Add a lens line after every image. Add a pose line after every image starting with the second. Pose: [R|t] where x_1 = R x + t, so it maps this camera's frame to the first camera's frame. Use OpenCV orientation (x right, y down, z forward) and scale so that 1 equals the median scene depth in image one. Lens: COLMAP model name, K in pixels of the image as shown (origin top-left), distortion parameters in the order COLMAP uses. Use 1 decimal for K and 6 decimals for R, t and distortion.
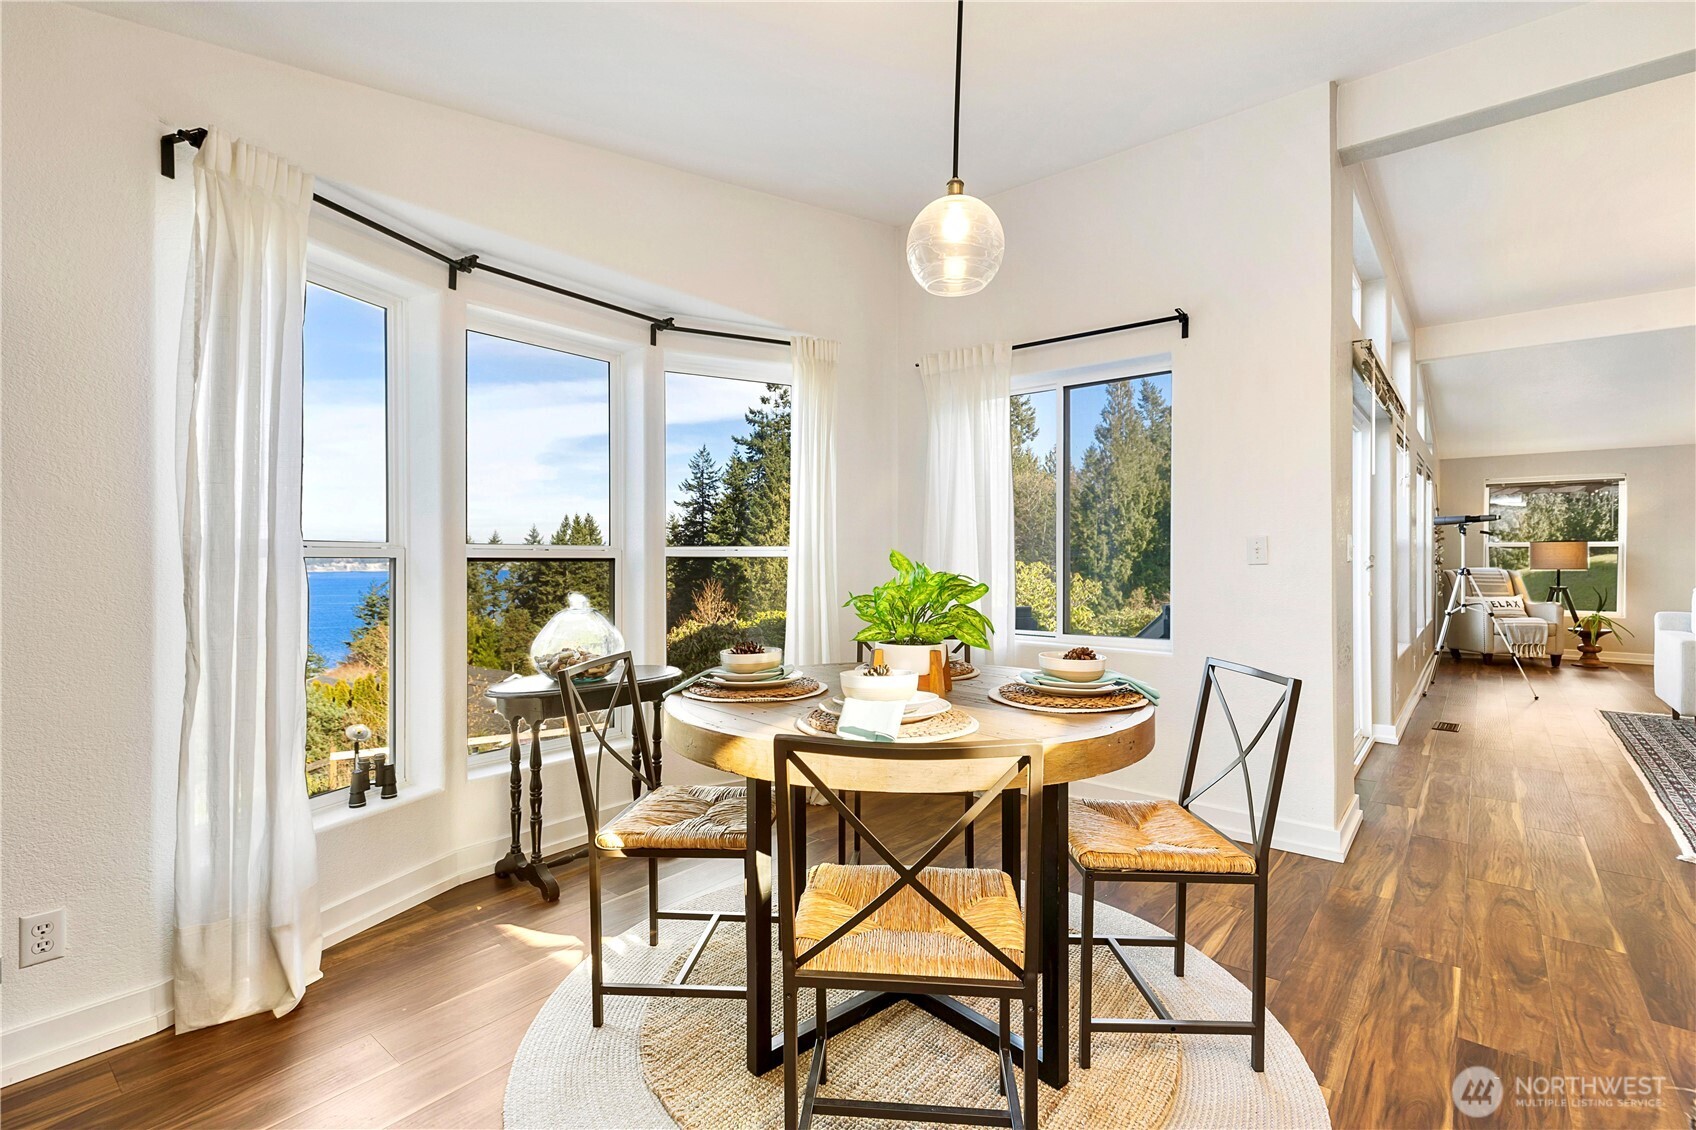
lens RADIAL K [[771.7, 0, 849.8], [0, 771.7, 557.4], [0, 0, 1]] dist [0.008391, -0.000559]
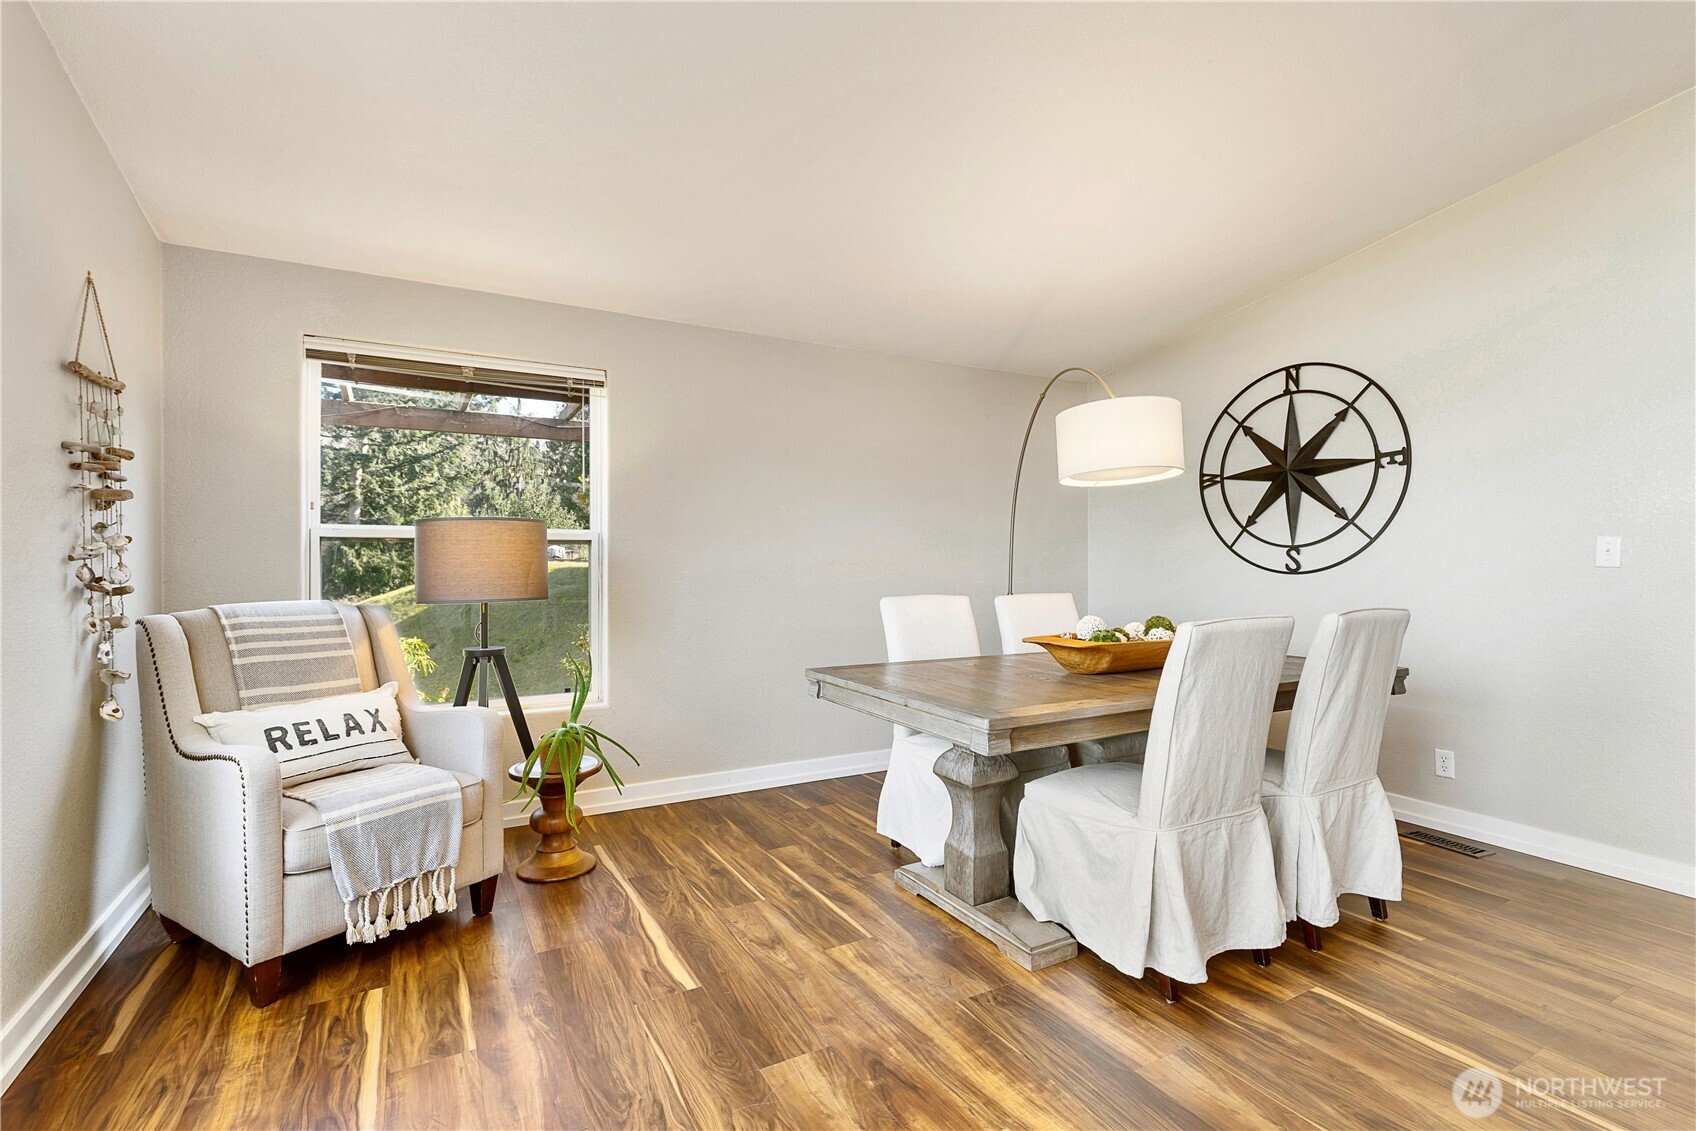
lens RADIAL K [[781.5, 0, 849.8], [0, 781.5, 571.3], [0, 0, 1]] dist [0.009572, 0.000035]
pose [[0.365368, -0.008661, 0.930823, 0.667640], [0.001213, 0.999960, 0.008829, -0.001031], [-0.930862, -0.002096, 0.365364, 0.744962]]
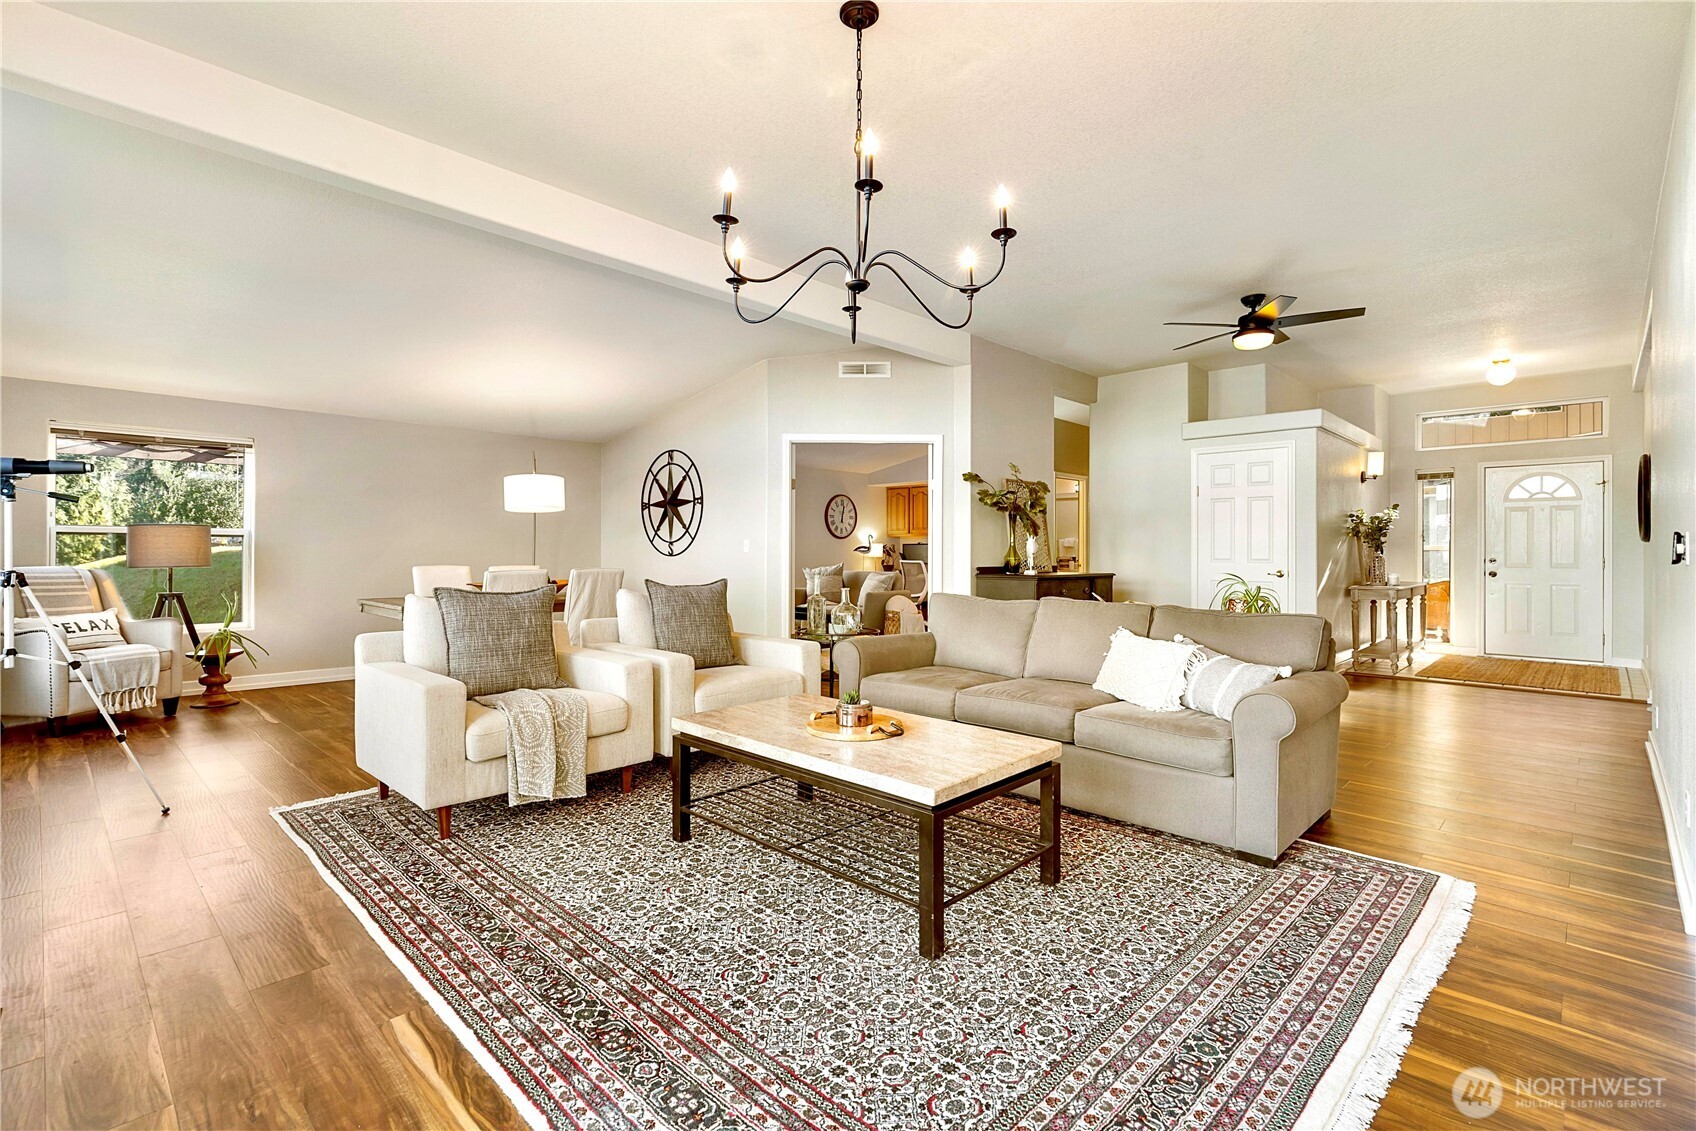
lens RADIAL K [[771.7, 0, 849.8], [0, 771.7, 557.9], [0, 0, 1]] dist [0.008391, -0.000559]
pose [[0.075261, -0.005890, 0.997146, 0.297045], [-0.003956, 0.999973, 0.006206, 0.000775], [-0.997156, -0.004412, 0.075236, 0.377700]]
